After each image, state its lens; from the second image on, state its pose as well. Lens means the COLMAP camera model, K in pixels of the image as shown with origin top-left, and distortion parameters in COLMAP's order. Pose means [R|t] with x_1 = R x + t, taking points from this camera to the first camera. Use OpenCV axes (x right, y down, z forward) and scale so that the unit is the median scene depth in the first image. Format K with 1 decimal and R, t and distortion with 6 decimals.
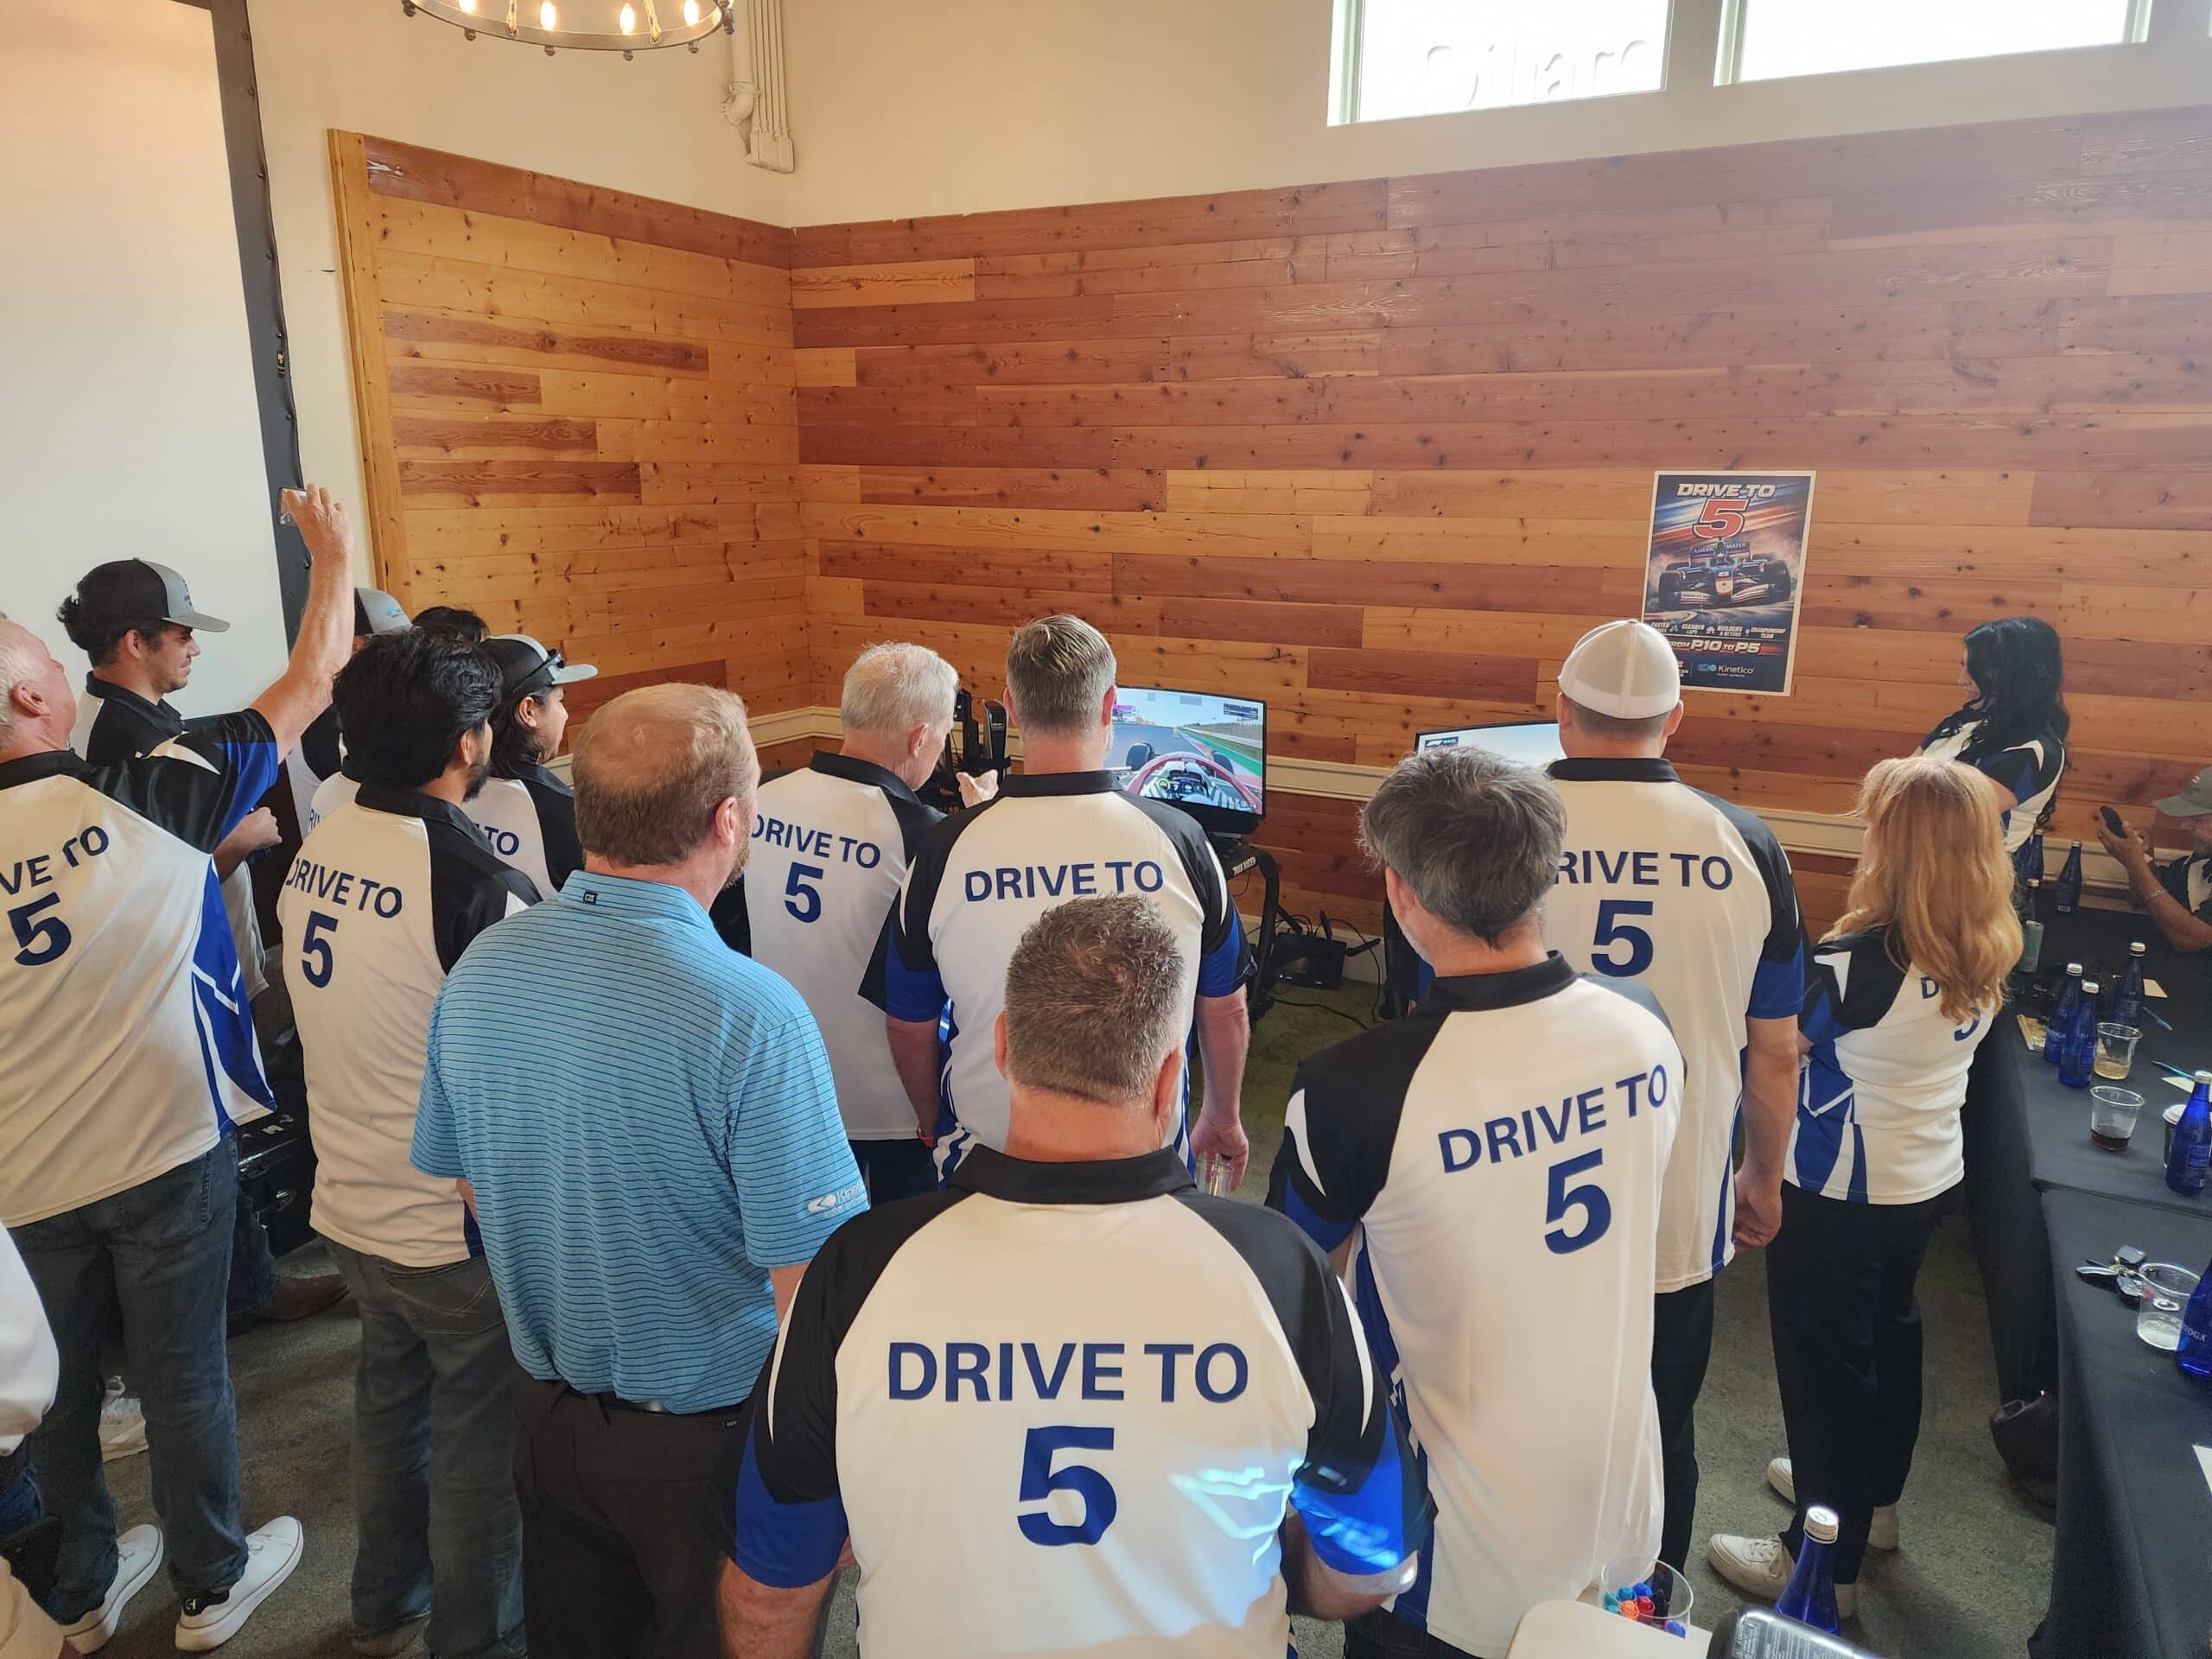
lens RADIAL K [[1521.2, 0, 1098.8], [0, 1521.2, 830.3], [0, 0, 1]] dist [0.062538, -0.020319]
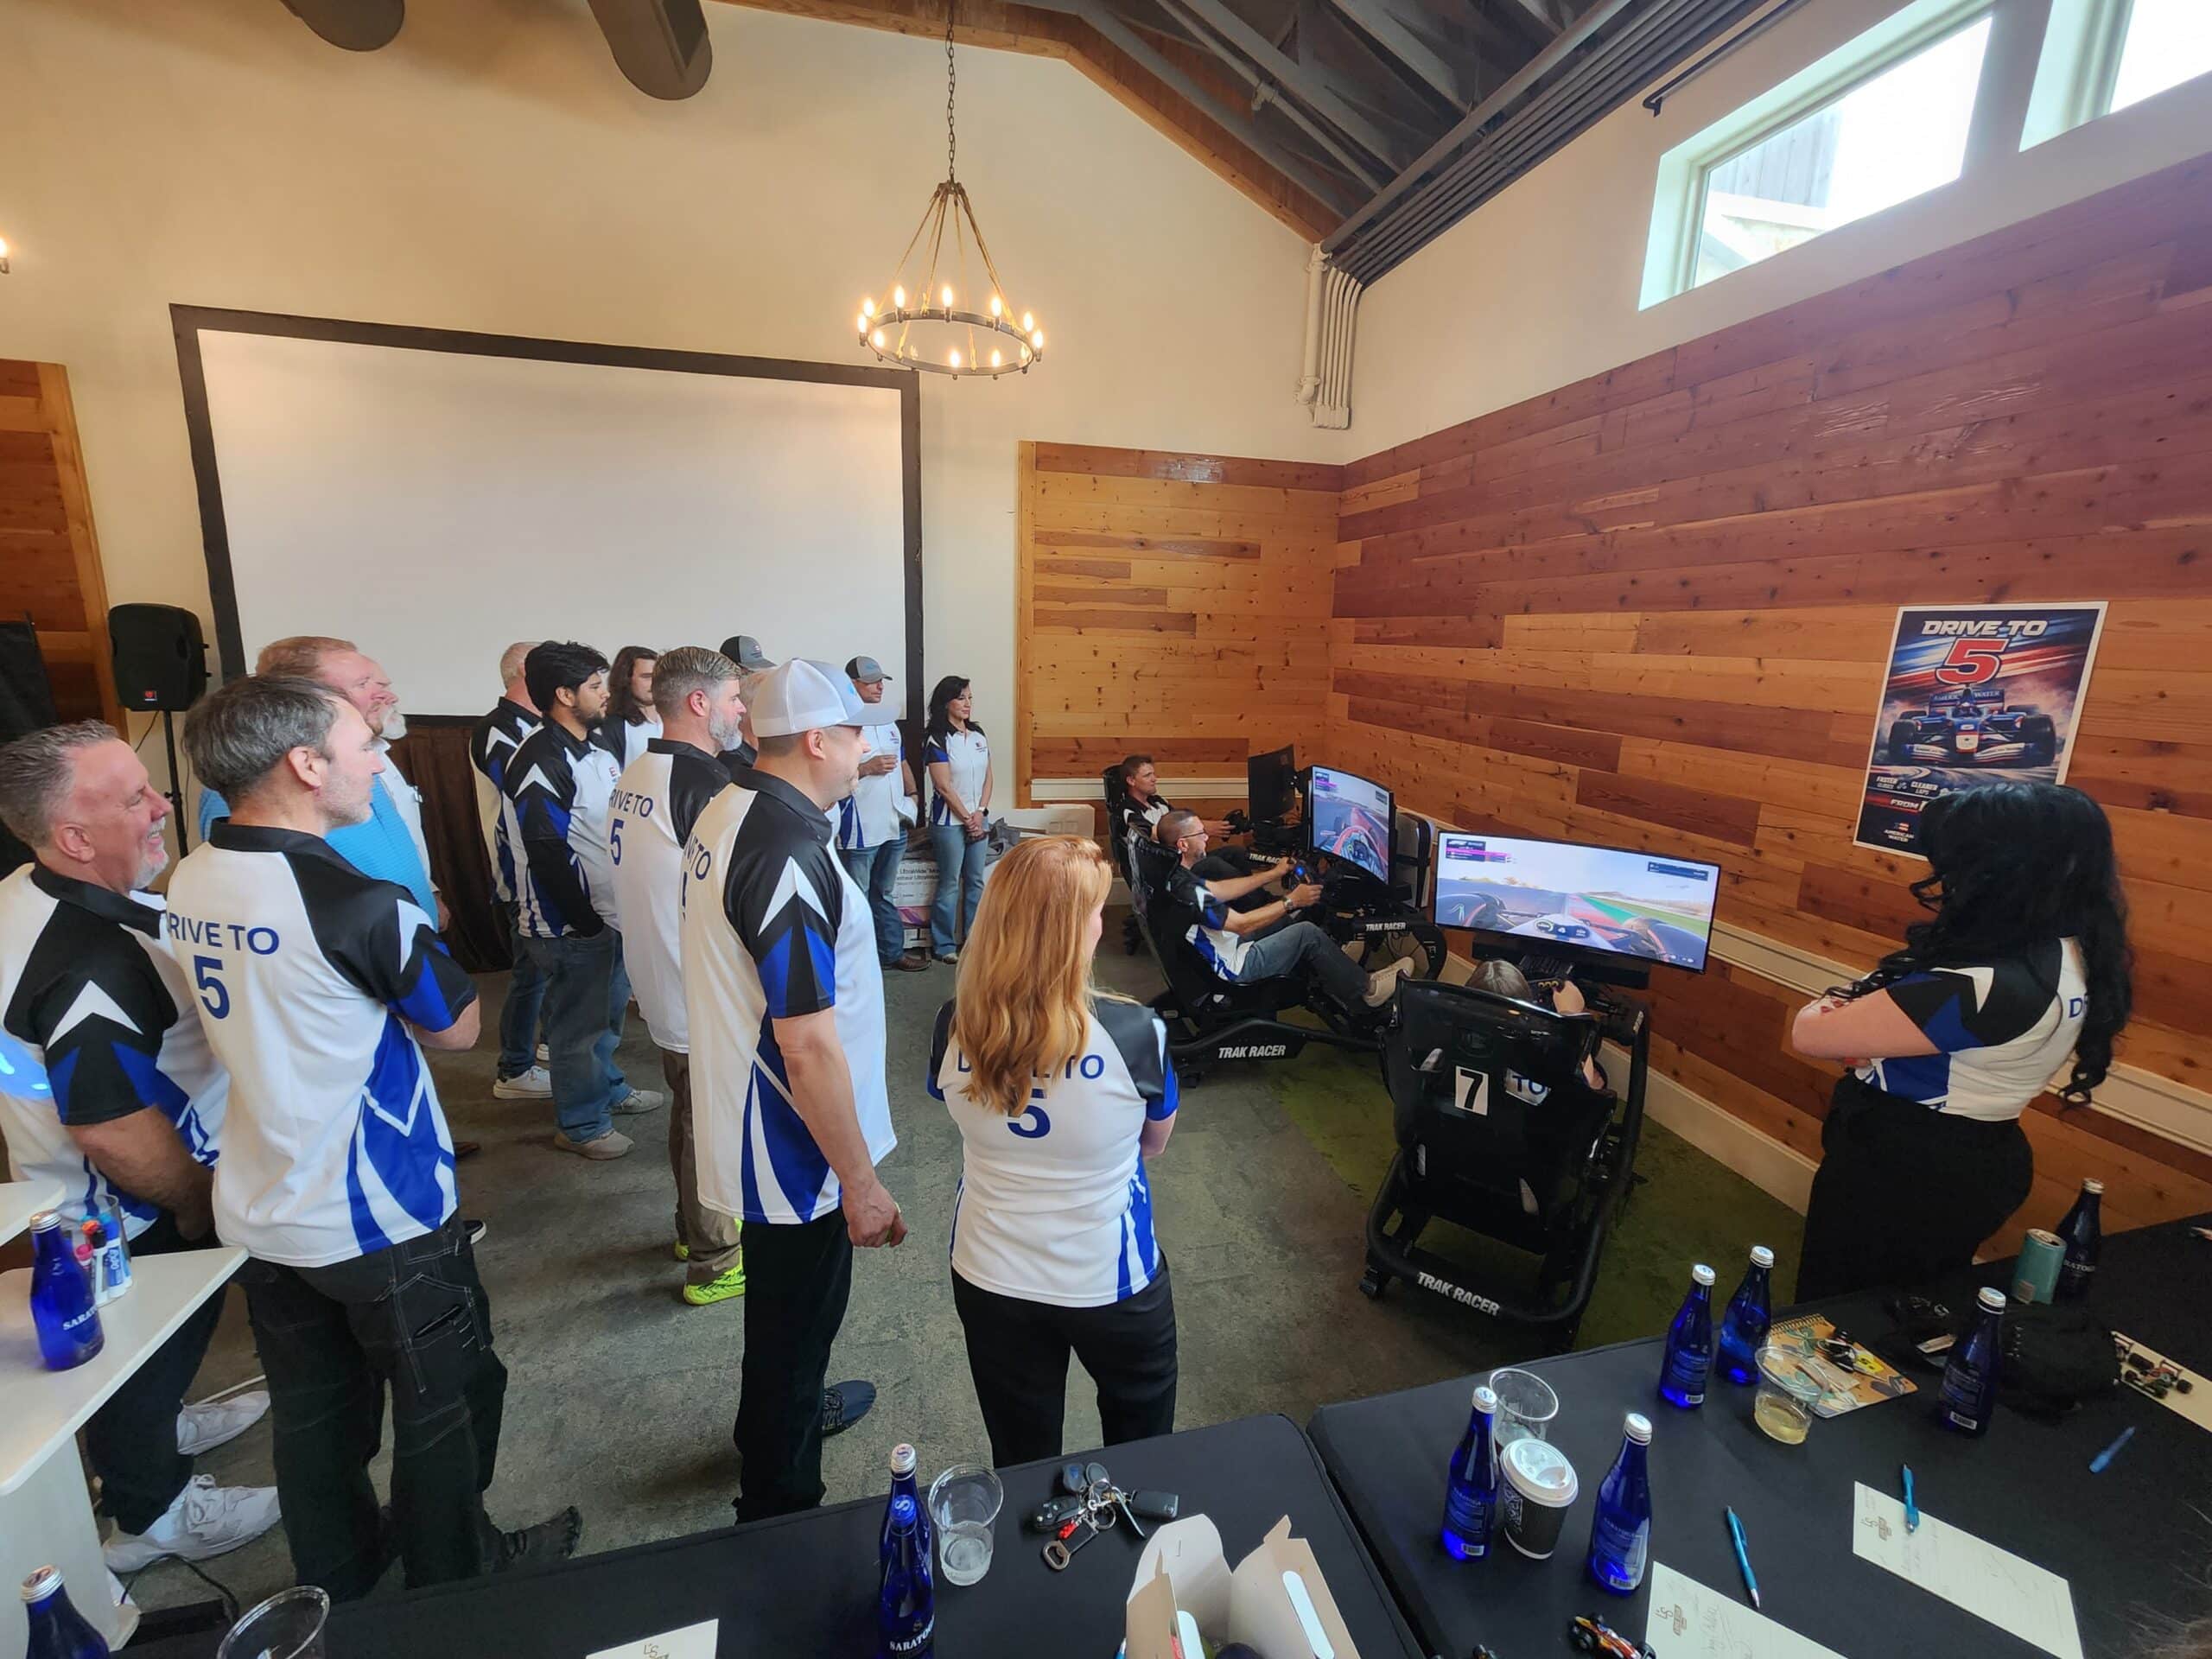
lens RADIAL K [[910.6, 0, 1107.3], [0, 910.6, 822.7], [0, 0, 1]] dist [0.002395, 0.001054]
pose [[0.661926, 0.163622, -0.731493, 0.424008], [-0.198252, 0.979348, 0.039665, -0.038607], [0.722877, 0.118765, 0.680694, 0.298478]]
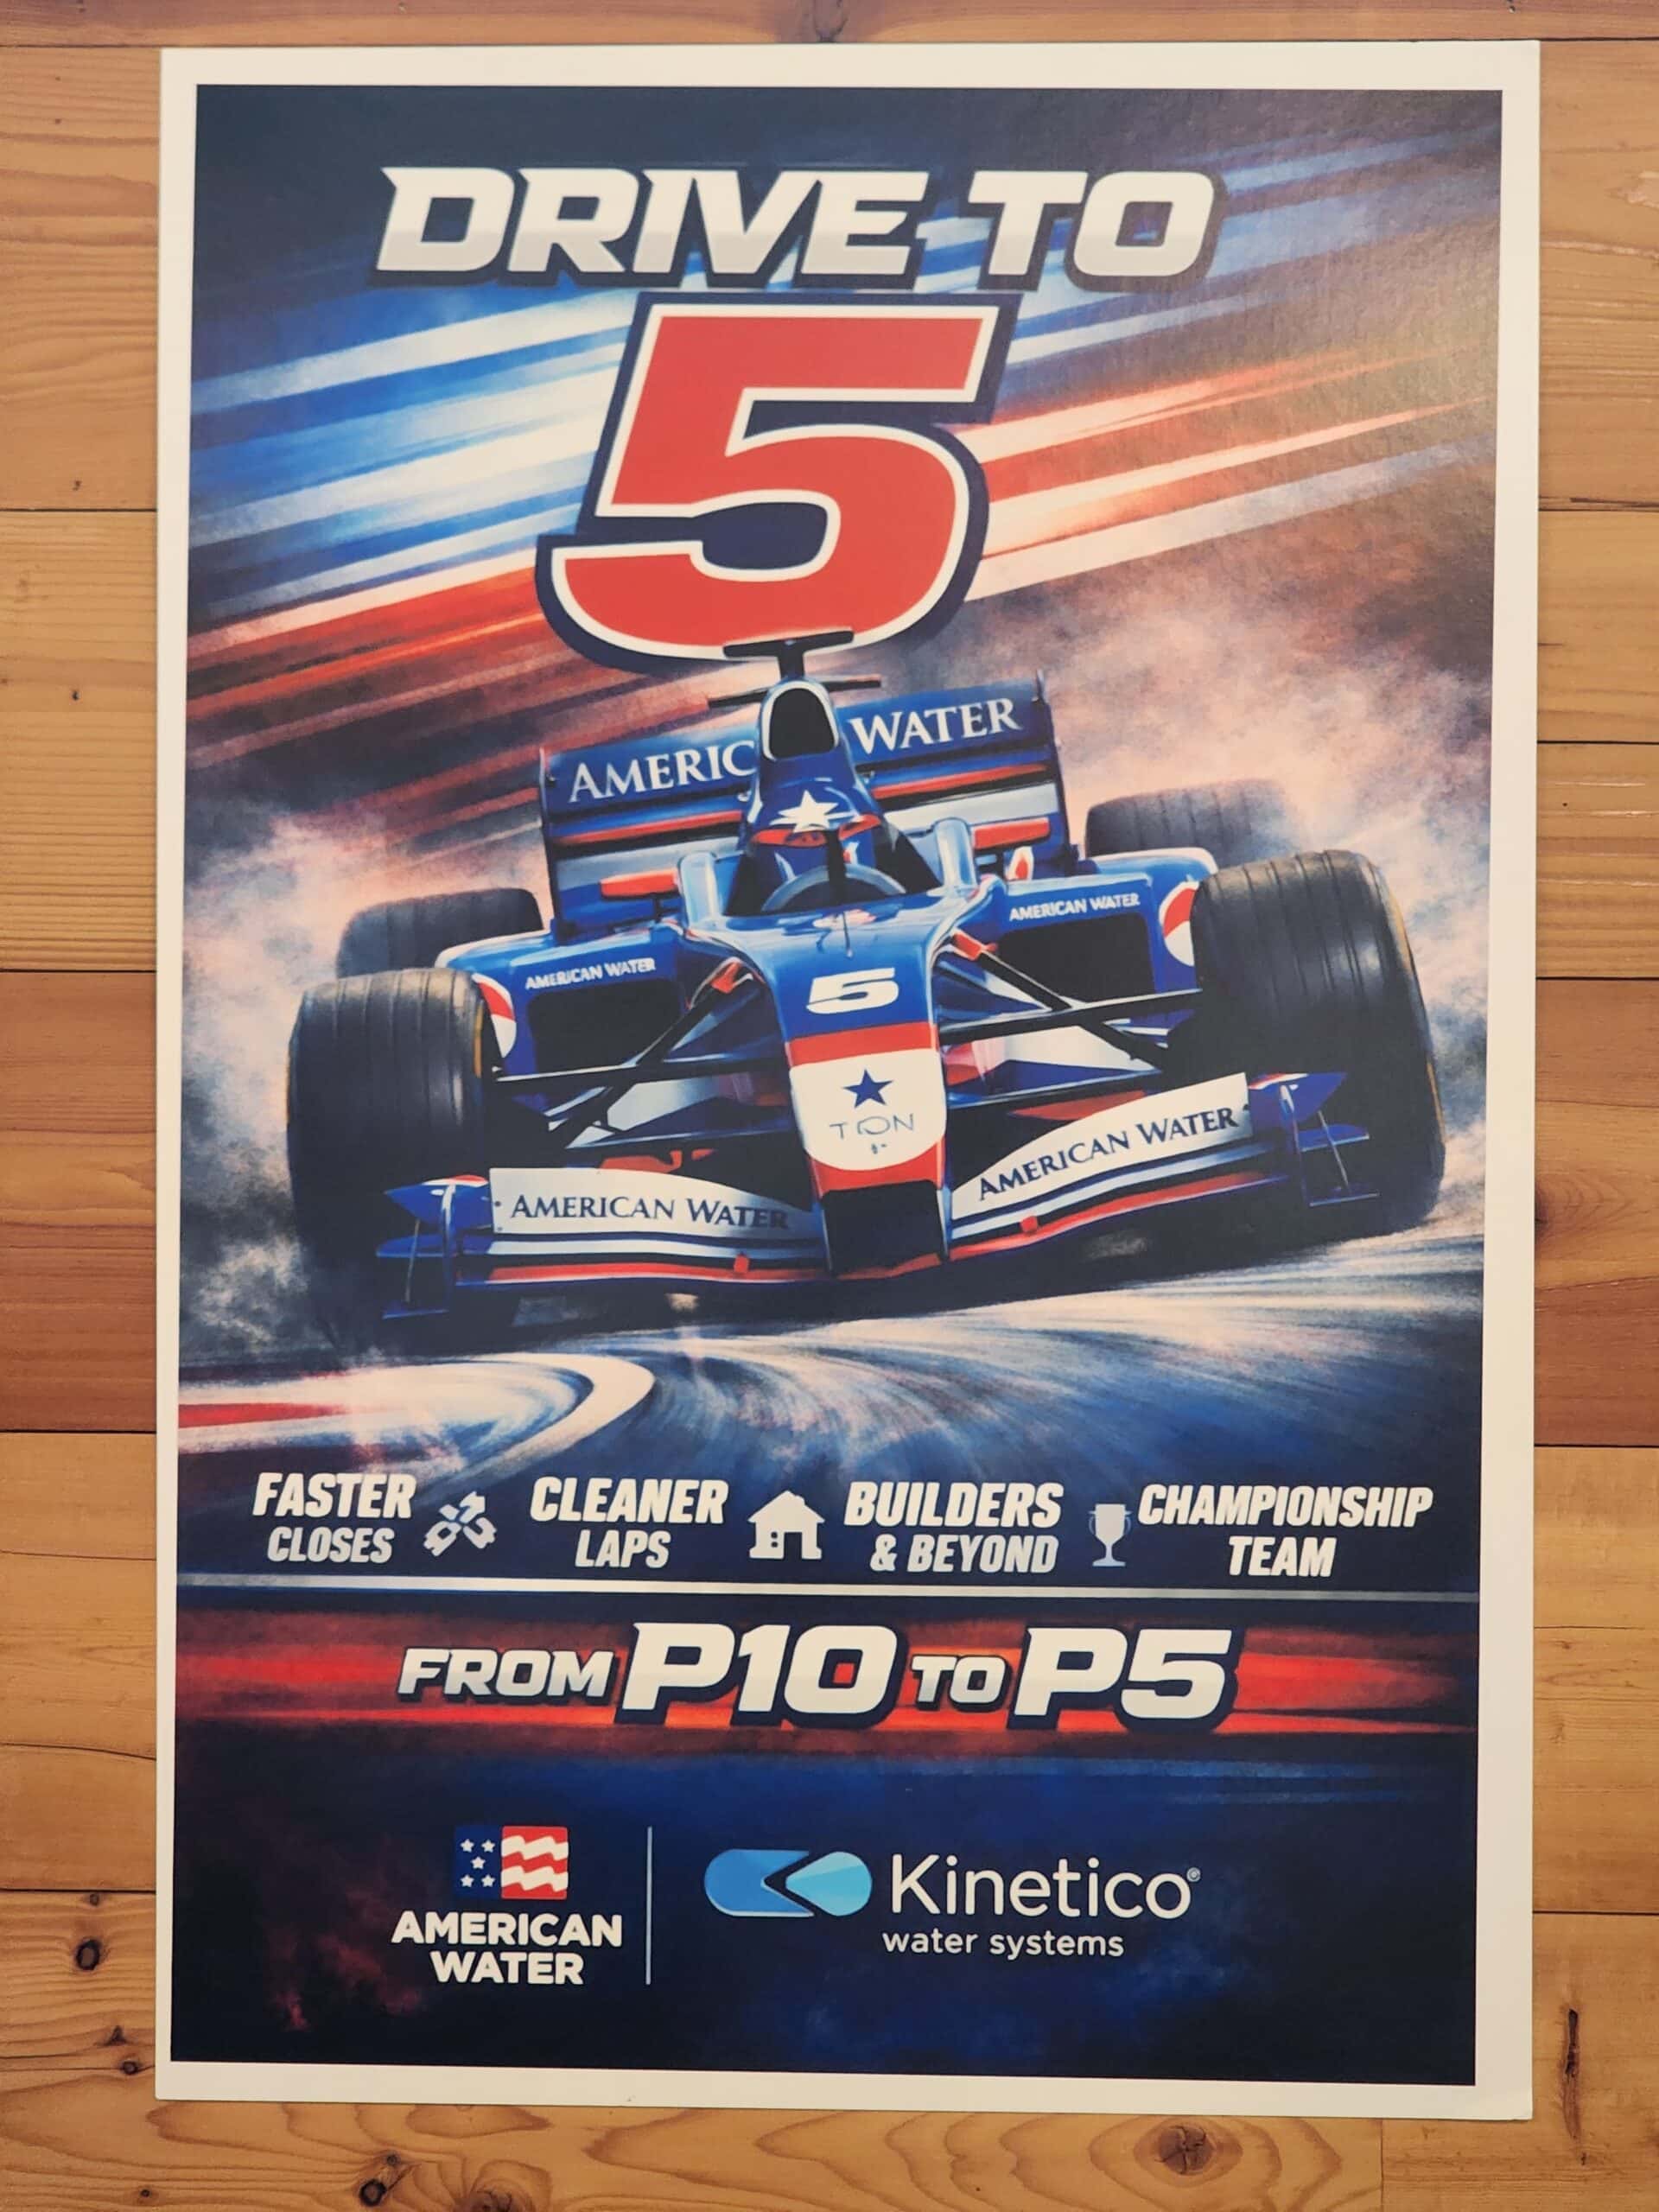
lens RADIAL K [[4439.2, 0, 829.2], [0, 4439.2, 1105.7], [0, 0, 1]] dist [-0.041714, 0.000000]
pose [[0.895537, -0.003559, 0.444972, 0.244142], [0.103588, 0.974163, -0.200687, -0.089079], [-0.432761, 0.225816, 0.872768, 0.667868]]
